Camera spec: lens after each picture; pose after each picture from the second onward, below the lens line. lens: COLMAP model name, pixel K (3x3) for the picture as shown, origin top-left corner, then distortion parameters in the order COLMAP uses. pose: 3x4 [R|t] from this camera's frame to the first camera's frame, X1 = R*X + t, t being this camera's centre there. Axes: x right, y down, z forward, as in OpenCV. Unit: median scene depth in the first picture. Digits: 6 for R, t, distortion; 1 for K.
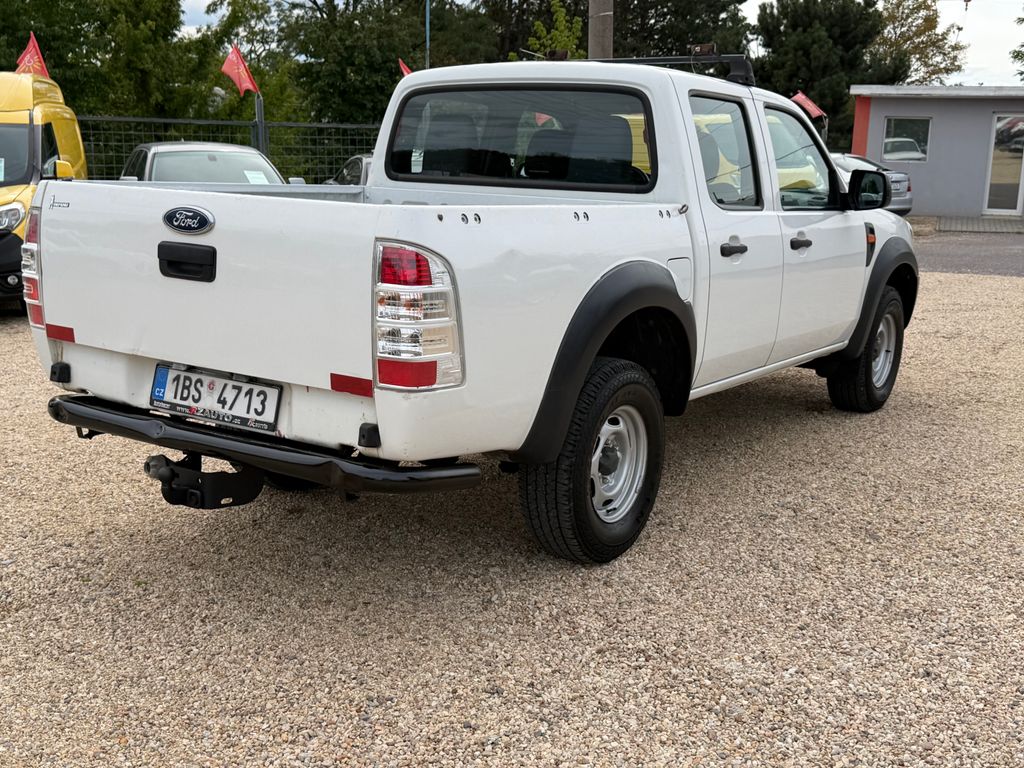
lens RADIAL K [[1166.1, 0, 512.0], [0, 1166.1, 384.0], [0, 0, 1]] dist [0.000922, 0.003607]
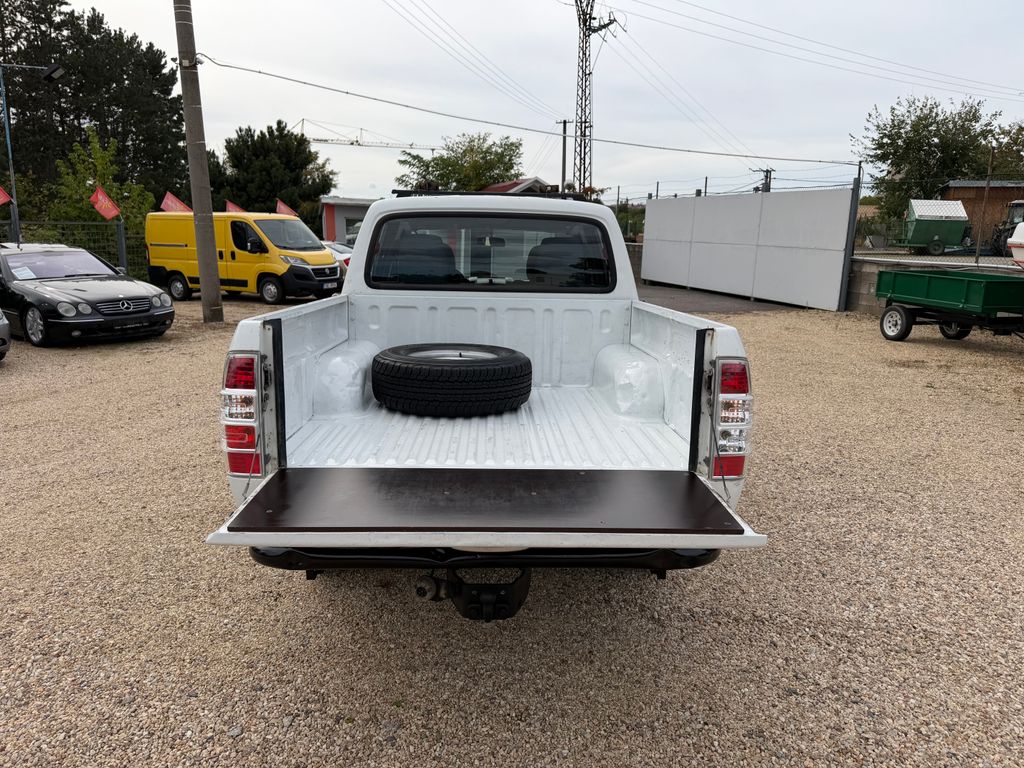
lens RADIAL K [[717.6, 0, 512.0], [0, 717.6, 384.0], [0, 0, 1]] dist [0.050721, -0.055016]
pose [[0.810801, -0.125088, 0.571800, -0.489351], [0.120649, 0.991636, 0.045854, -0.108036], [-0.572753, 0.031809, 0.819110, 0.356835]]
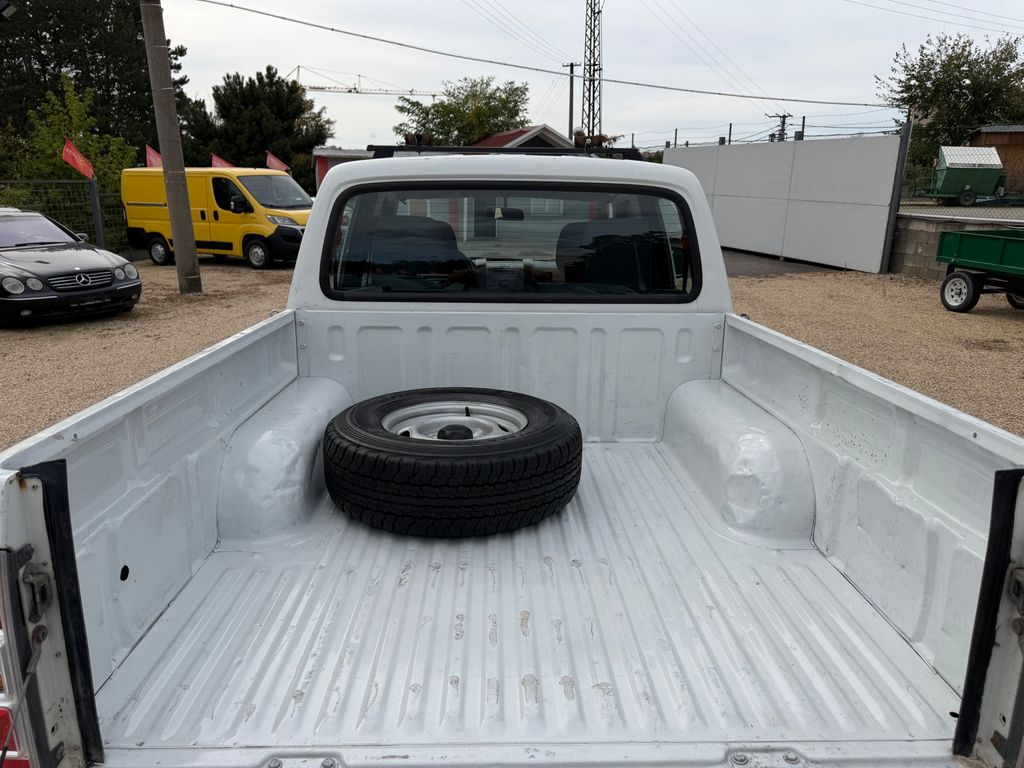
lens RADIAL K [[722.8, 0, 512.0], [0, 722.8, 384.0], [0, 0, 1]] dist [0.007542, -0.001002]
pose [[0.813453, -0.167016, 0.557136, -0.333418], [0.127798, 0.985801, 0.108927, -0.180052], [-0.567417, -0.017406, 0.823246, 0.600193]]
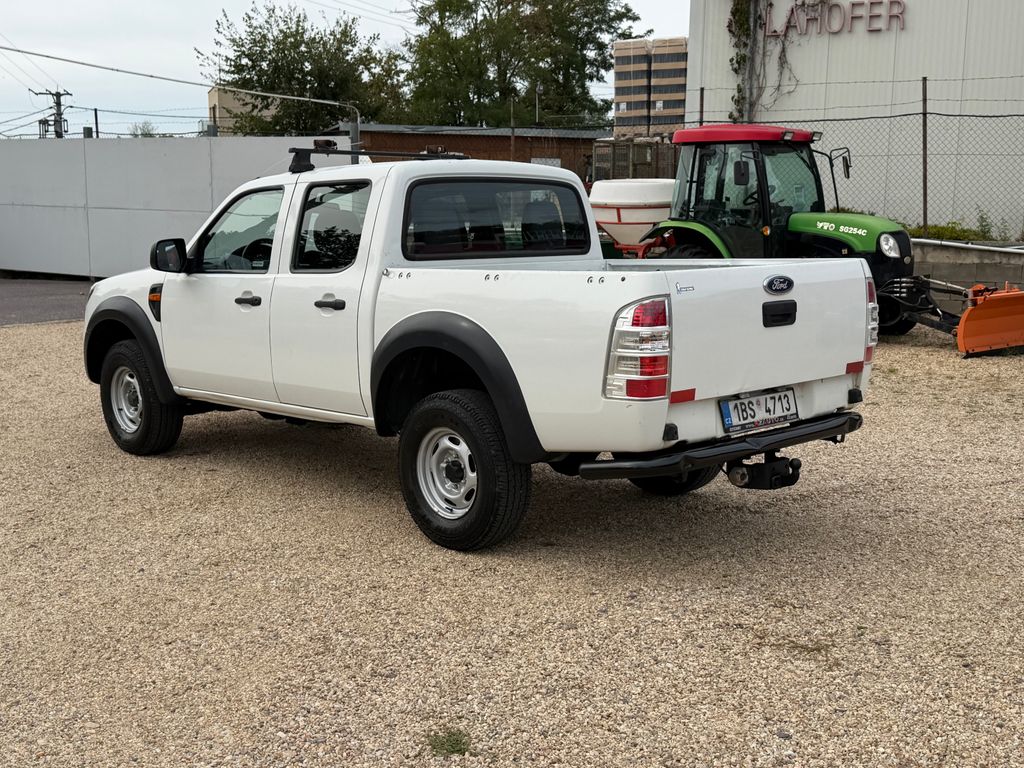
lens RADIAL K [[1230.6, 0, 512.0], [0, 1230.6, 384.0], [0, 0, 1]] dist [0.011807, 0.001916]
pose [[0.207249, -0.160006, 0.965114, -1.423876], [0.203244, 0.972051, 0.117511, -0.207681], [-0.956943, 0.171800, 0.233977, 0.764981]]
